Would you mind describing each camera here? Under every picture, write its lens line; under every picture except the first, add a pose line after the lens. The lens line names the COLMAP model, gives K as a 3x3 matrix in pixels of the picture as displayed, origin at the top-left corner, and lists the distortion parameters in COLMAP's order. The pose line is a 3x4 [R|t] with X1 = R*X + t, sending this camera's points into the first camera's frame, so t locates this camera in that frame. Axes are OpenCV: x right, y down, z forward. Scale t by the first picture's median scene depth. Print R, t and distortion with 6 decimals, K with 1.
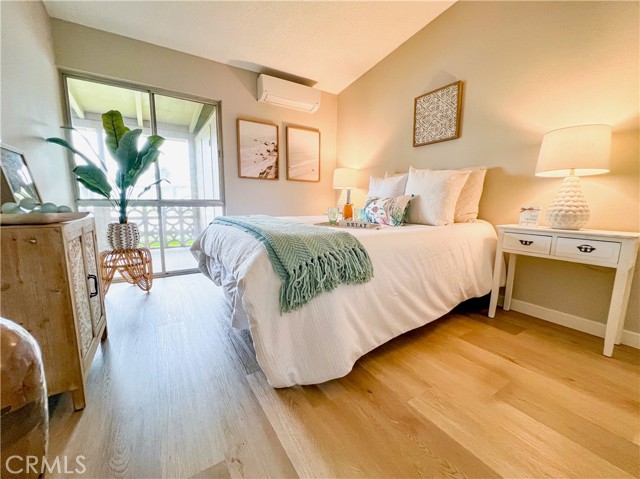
lens RADIAL K [[258.4, 0, 318.8], [0, 258.4, 238.3], [0, 0, 1]] dist [0.001455, 0.000285]
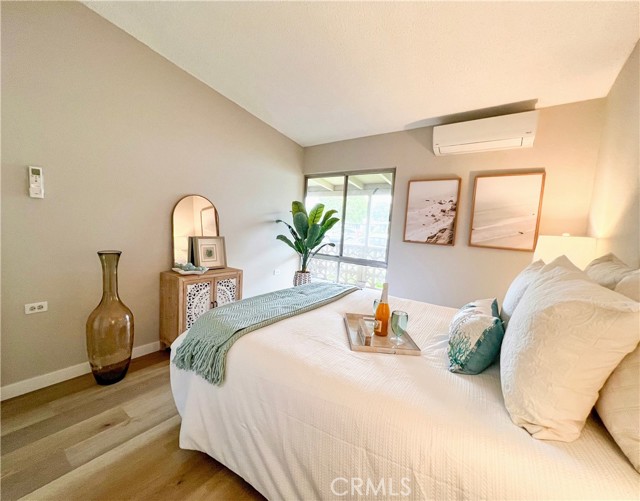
lens RADIAL K [[269.5, 0, 319.6], [0, 269.5, 251.4], [0, 0, 1]] dist [0.000737, 0.000047]
pose [[0.361655, 0.107690, -0.926072, 0.467647], [-0.192018, 0.980615, 0.039044, -0.168945], [0.912324, 0.163701, 0.375322, 0.340260]]
